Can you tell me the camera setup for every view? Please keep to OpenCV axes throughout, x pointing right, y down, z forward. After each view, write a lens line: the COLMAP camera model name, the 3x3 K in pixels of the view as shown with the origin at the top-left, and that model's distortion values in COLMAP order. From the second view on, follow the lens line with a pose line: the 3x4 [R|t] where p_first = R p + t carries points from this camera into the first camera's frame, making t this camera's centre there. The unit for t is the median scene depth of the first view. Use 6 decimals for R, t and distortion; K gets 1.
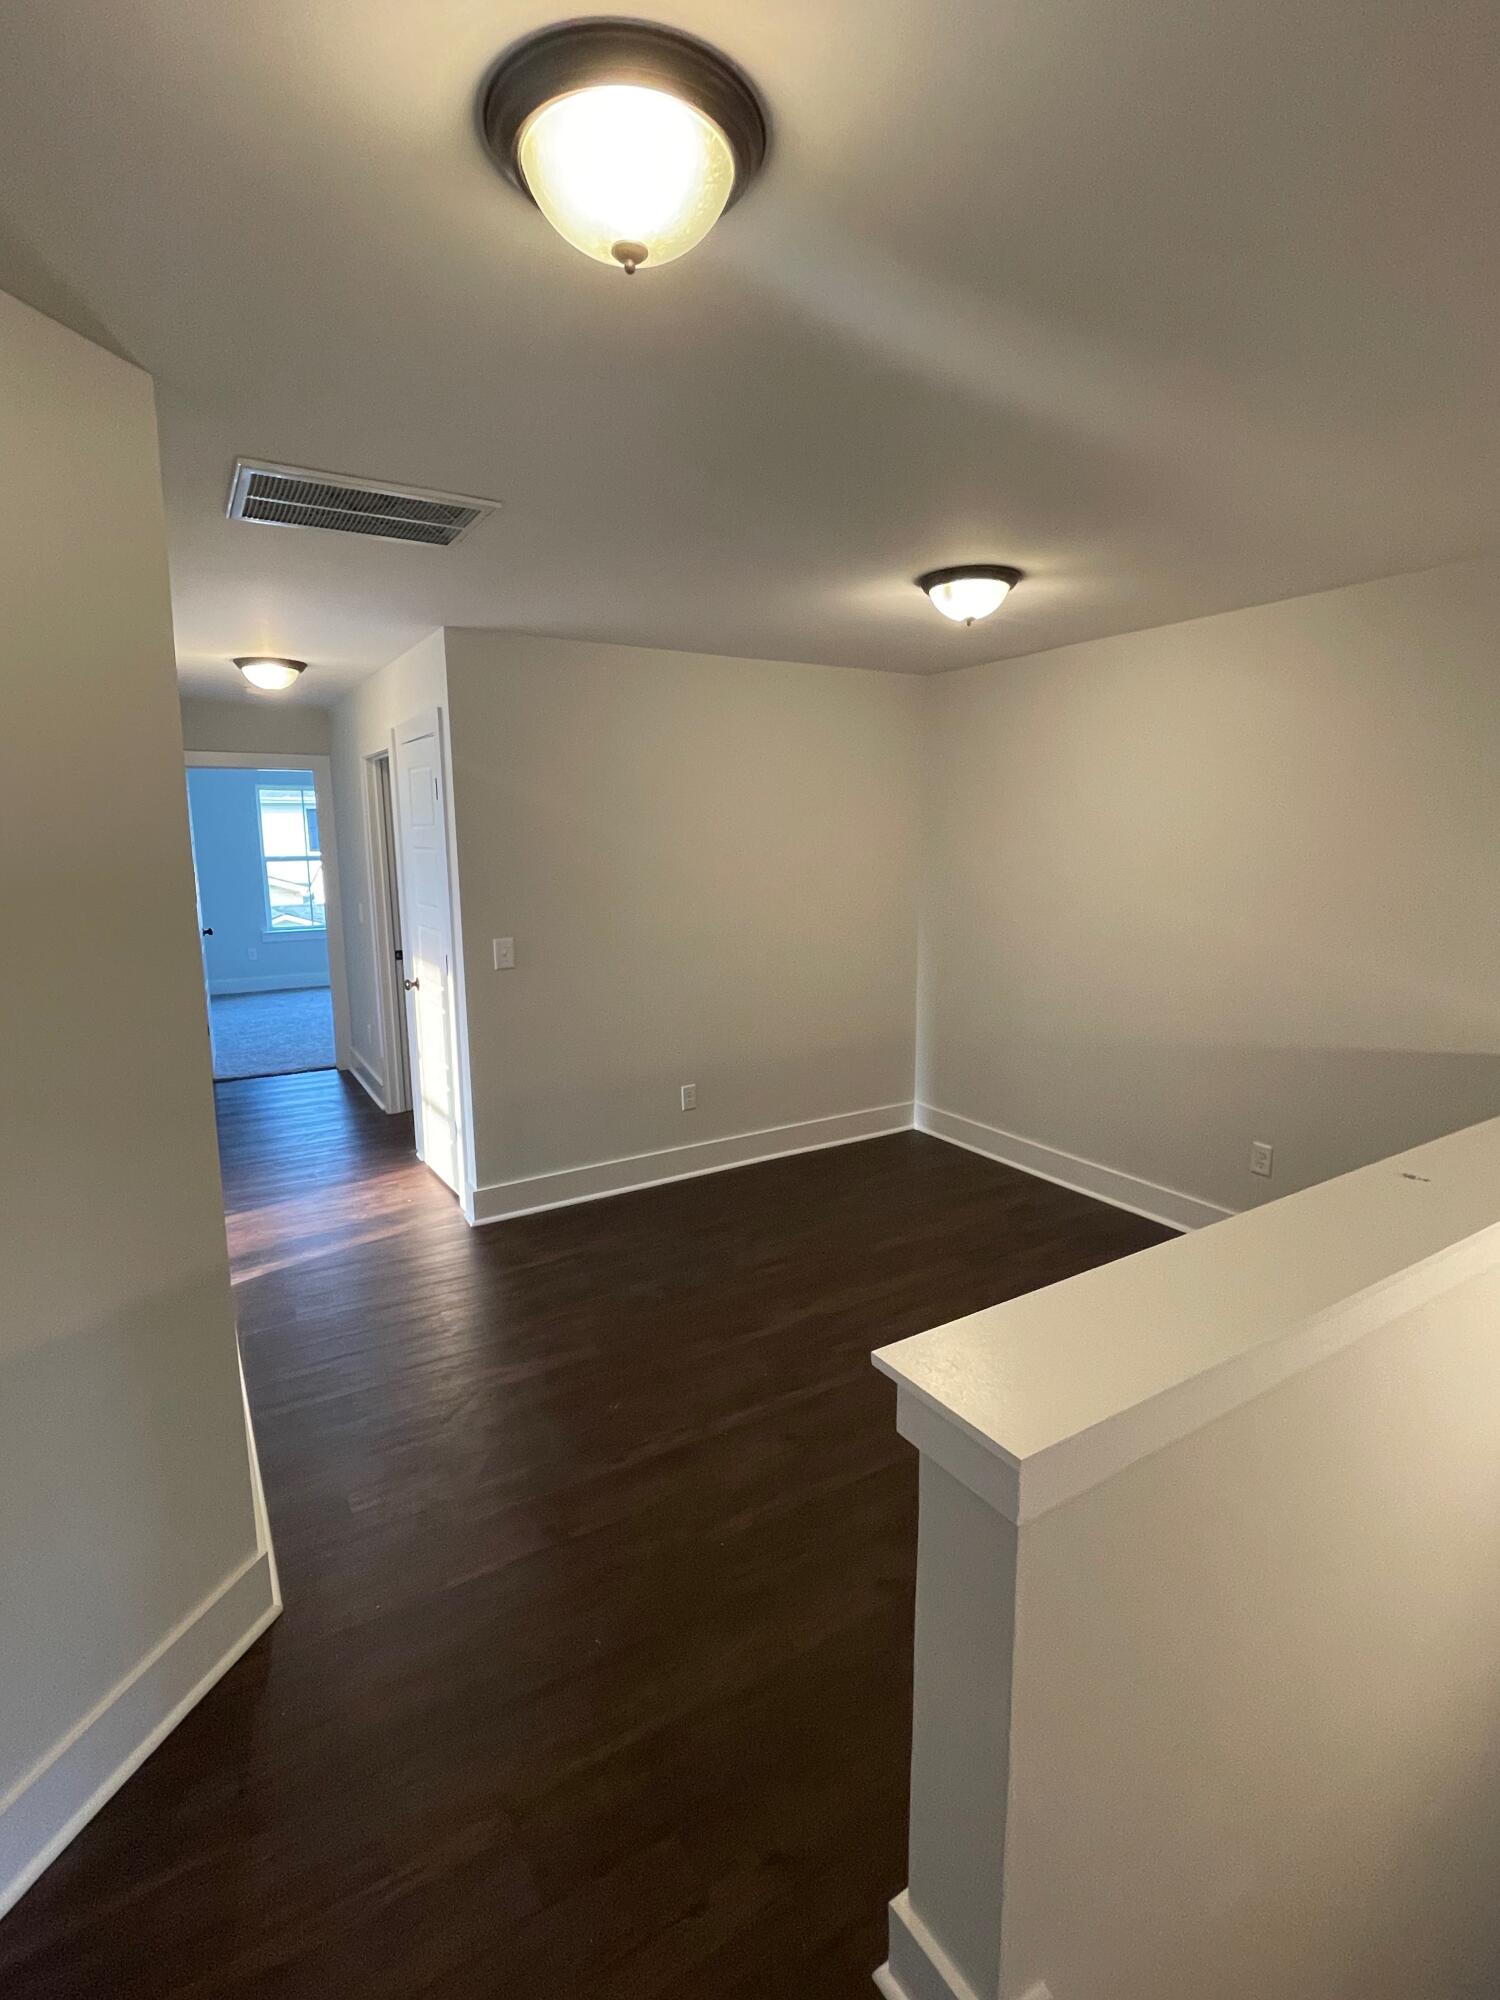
lens RADIAL K [[948.5, 0, 747.2], [0, 948.5, 984.6], [0, 0, 1]] dist [-0.001931, -0.000668]
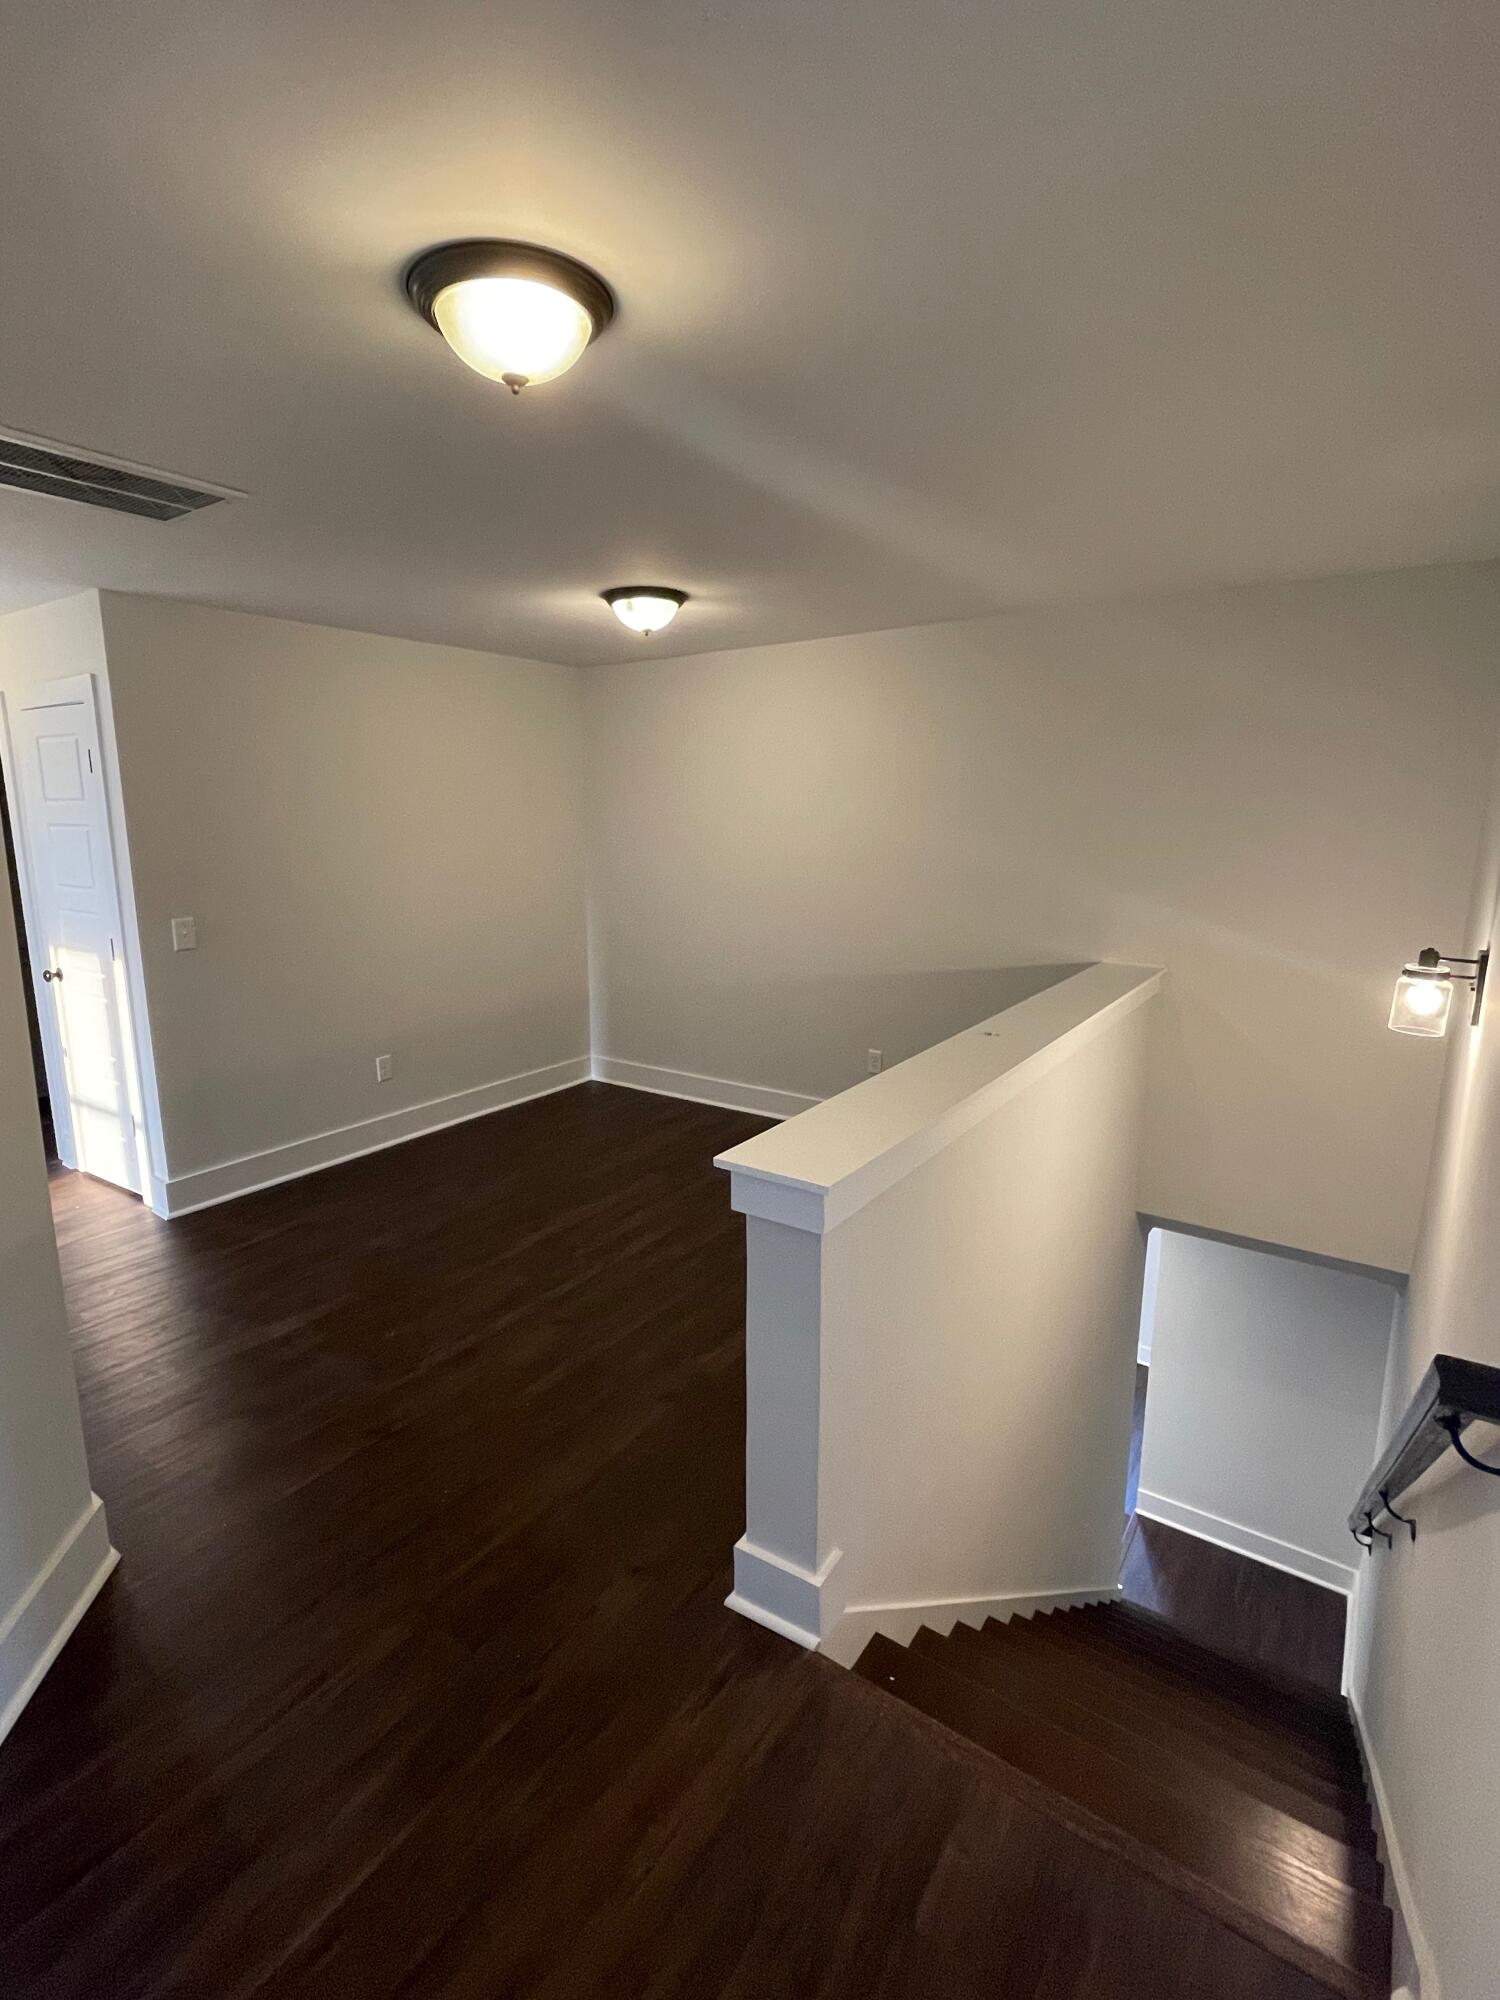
lens RADIAL K [[948.5, 0, 747.2], [0, 948.5, 984.6], [0, 0, 1]] dist [-0.001931, -0.000668]
pose [[0.915072, -0.069076, 0.397332, -0.136588], [0.061694, 0.997603, 0.031347, 0.027460], [-0.398545, -0.004172, 0.917139, -0.131194]]
